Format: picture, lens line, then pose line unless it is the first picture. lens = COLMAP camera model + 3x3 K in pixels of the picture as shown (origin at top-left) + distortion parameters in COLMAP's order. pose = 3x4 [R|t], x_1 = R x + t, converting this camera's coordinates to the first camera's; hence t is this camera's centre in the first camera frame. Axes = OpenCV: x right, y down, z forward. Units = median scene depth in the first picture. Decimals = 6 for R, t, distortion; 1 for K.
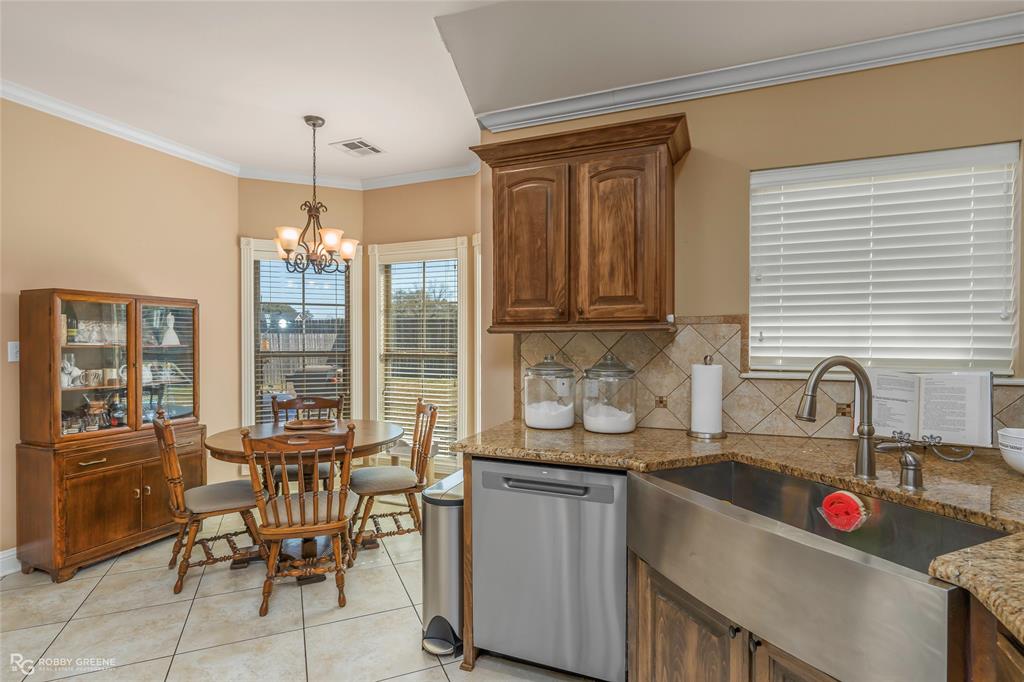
lens RADIAL K [[496.6, 0, 510.2], [0, 496.6, 345.0], [0, 0, 1]] dist [-0.008530, 0.001458]
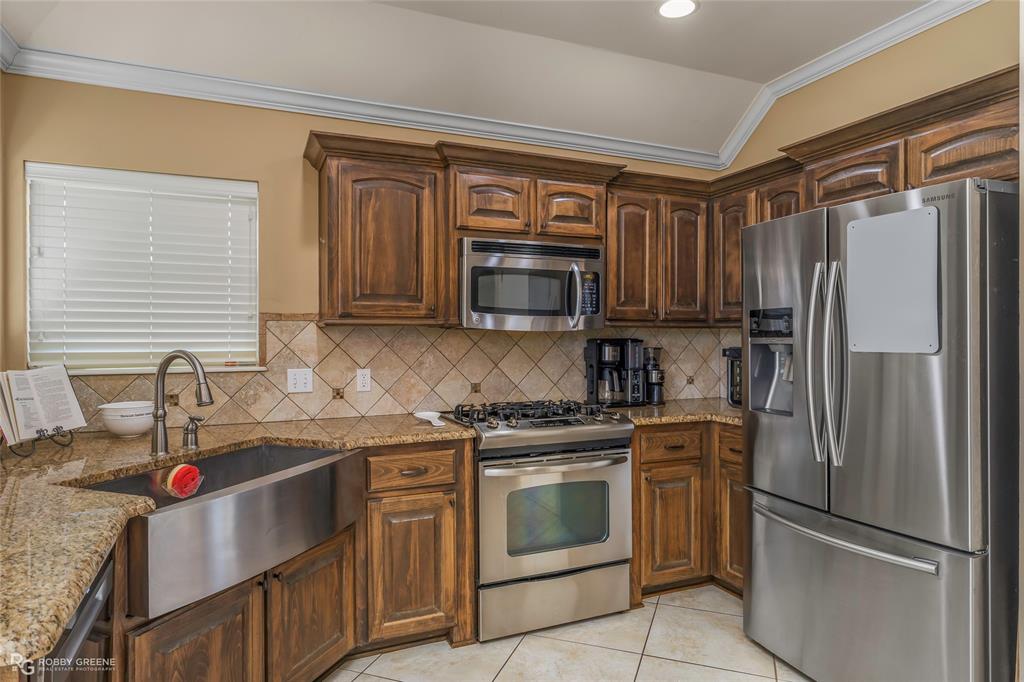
lens RADIAL K [[601.7, 0, 508.5], [0, 601.7, 339.8], [0, 0, 1]] dist [-0.013347, -0.001664]
pose [[-0.705718, -0.001553, 0.708491, -0.453336], [0.012120, 0.999825, 0.014263, -0.006880], [-0.708389, 0.018652, -0.705575, 0.745082]]
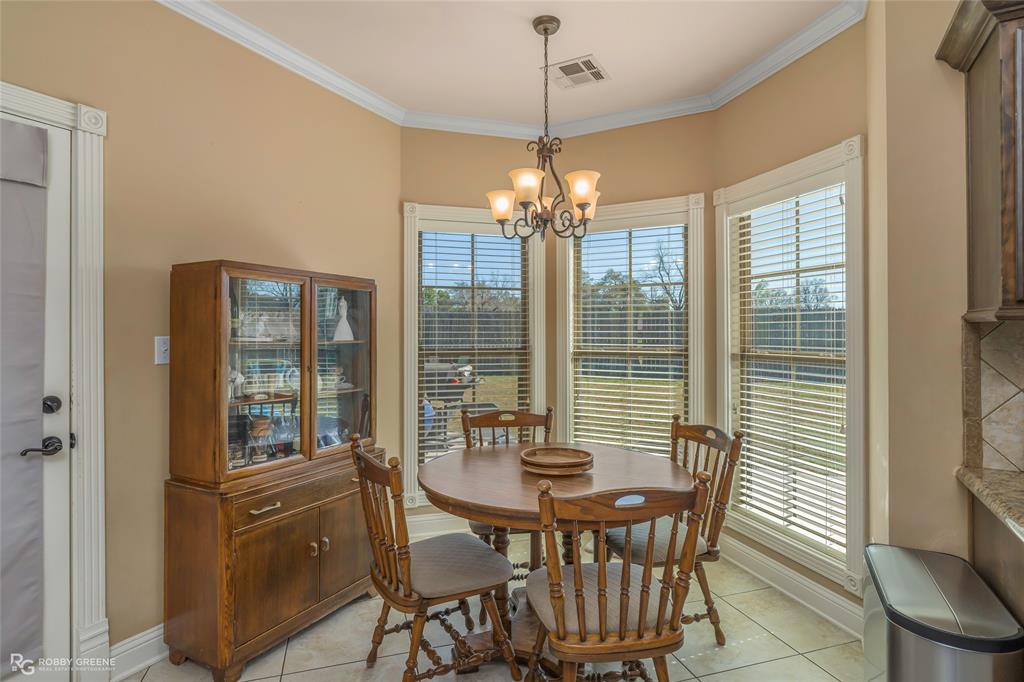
lens RADIAL K [[536.6, 0, 536.9], [0, 536.6, 330.5], [0, 0, 1]] dist [-0.013213, 0.002965]
pose [[0.994663, -0.002136, -0.103159, -0.399579], [0.000453, 0.999866, -0.016337, -0.002551], [0.103180, 0.016204, 0.994531, 0.294546]]
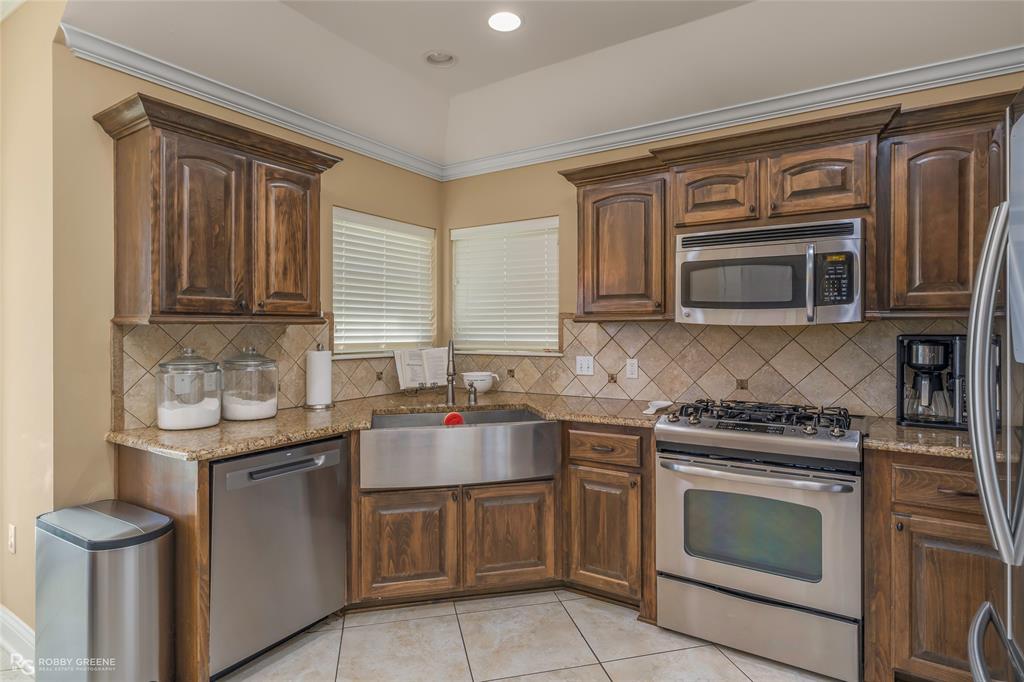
lens RADIAL K [[536.6, 0, 513.8], [0, 536.6, 331.5], [0, 0, 1]] dist [-0.013213, 0.002965]
pose [[0.193929, -0.001506, 0.981014, -0.647591], [0.013738, 0.999905, -0.001181, -0.001421], [-0.980919, 0.013706, 0.193932, 0.192069]]
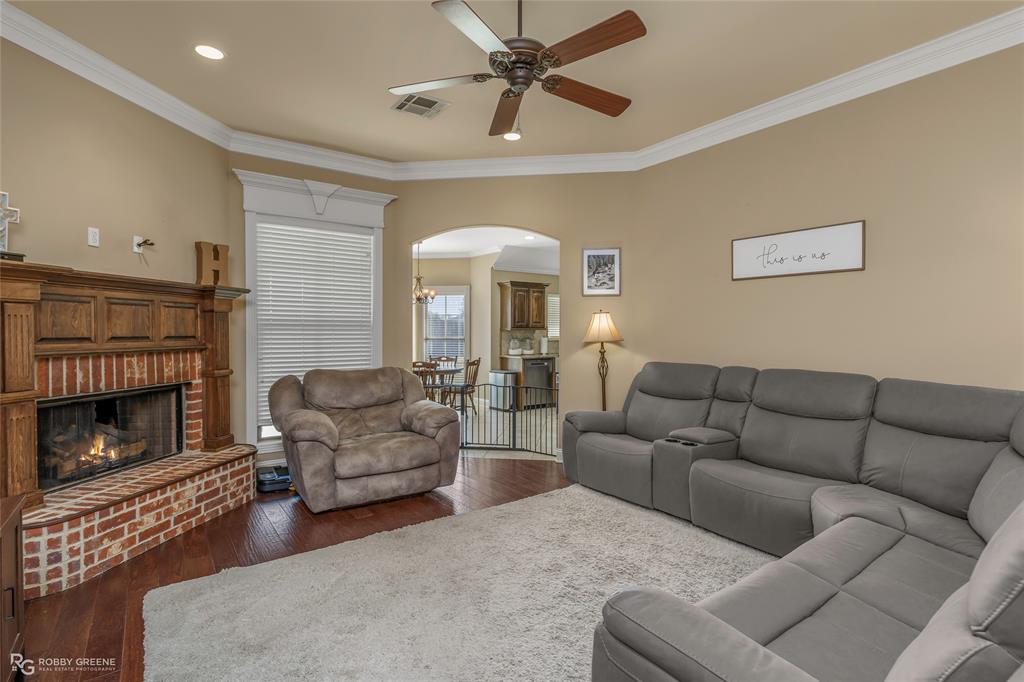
lens RADIAL K [[496.6, 0, 515.9], [0, 496.6, 340.6], [0, 0, 1]] dist [-0.008530, 0.001458]
pose [[0.523586, -0.011685, 0.851893, -2.620879], [0.008030, 0.999929, 0.008780, 0.019494], [-0.851935, 0.002244, 0.523642, -0.810770]]
